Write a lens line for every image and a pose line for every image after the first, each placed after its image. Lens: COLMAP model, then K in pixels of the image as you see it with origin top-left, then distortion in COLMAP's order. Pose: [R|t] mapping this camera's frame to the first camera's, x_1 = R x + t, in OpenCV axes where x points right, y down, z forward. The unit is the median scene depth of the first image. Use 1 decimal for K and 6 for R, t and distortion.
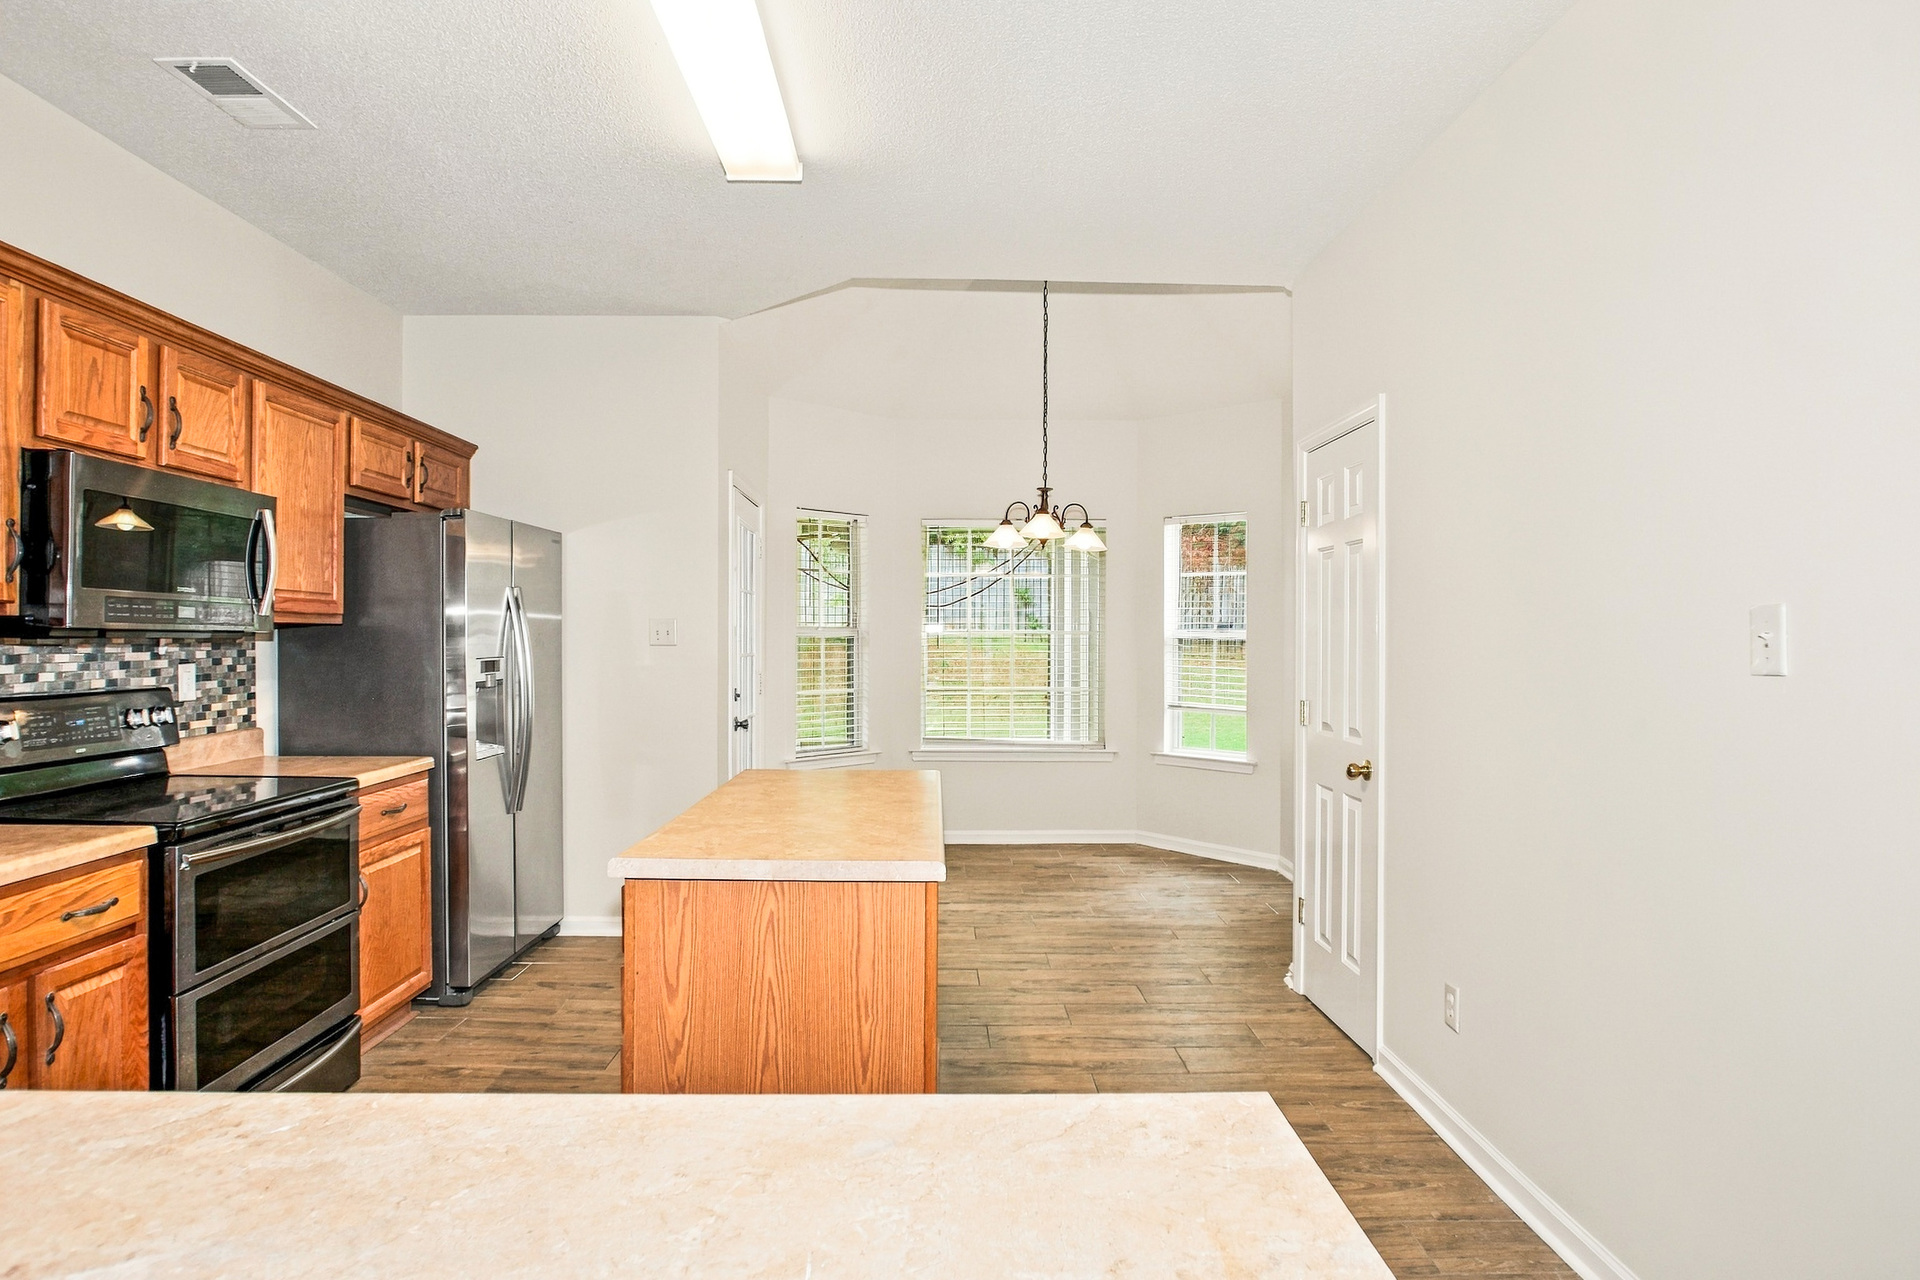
lens RADIAL K [[1049.3, 0, 955.7], [0, 1049.3, 653.0], [0, 0, 1]] dist [-0.022854, 0.002069]
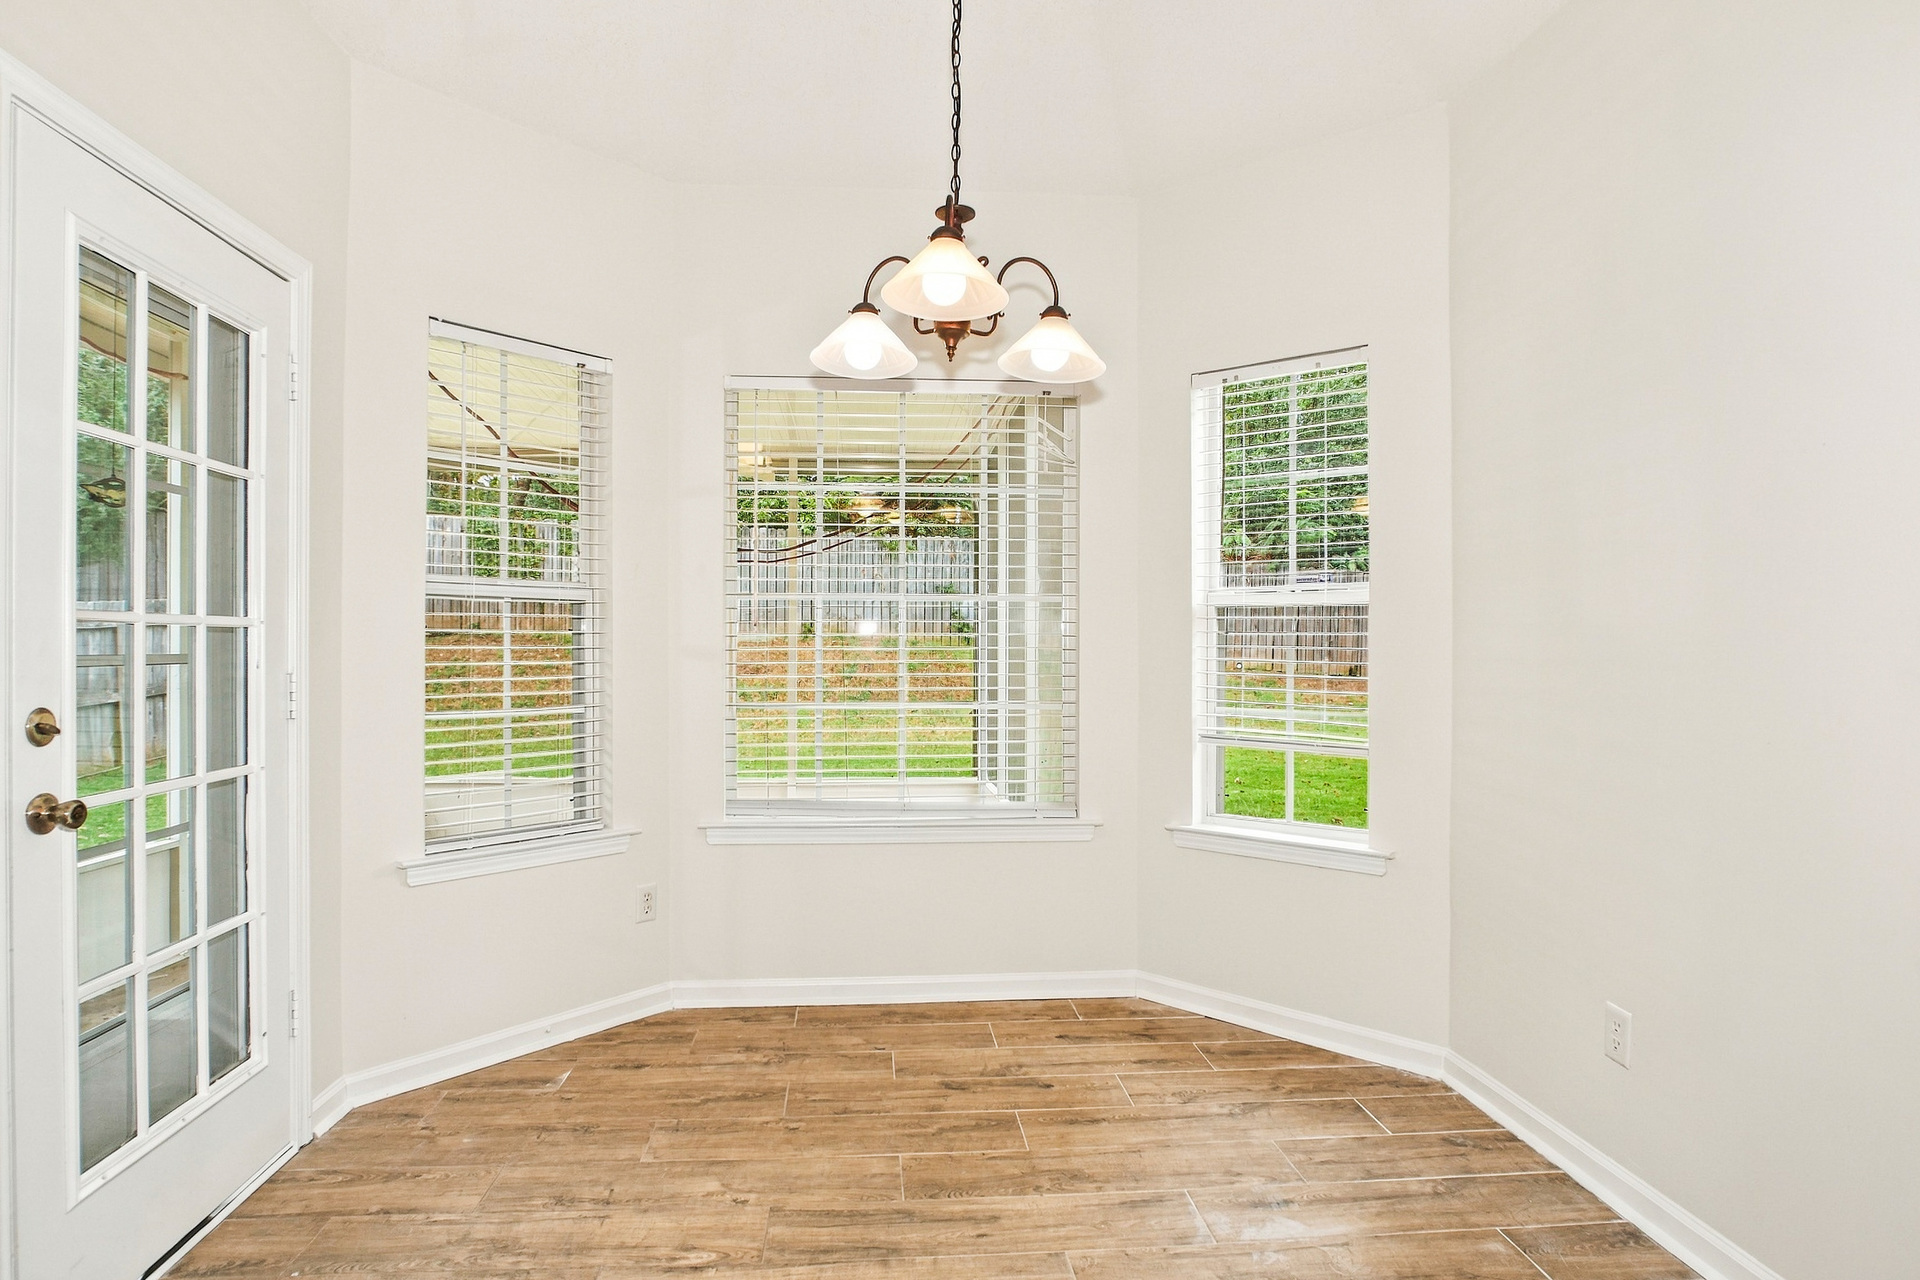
lens RADIAL K [[1049.3, 0, 949.9], [0, 1049.3, 646.1], [0, 0, 1]] dist [-0.022854, 0.002069]
pose [[0.998018, -0.003426, 0.062832, 0.065932], [0.004261, 0.999904, -0.013160, 0.017690], [-0.062781, 0.013402, 0.997937, 0.697086]]
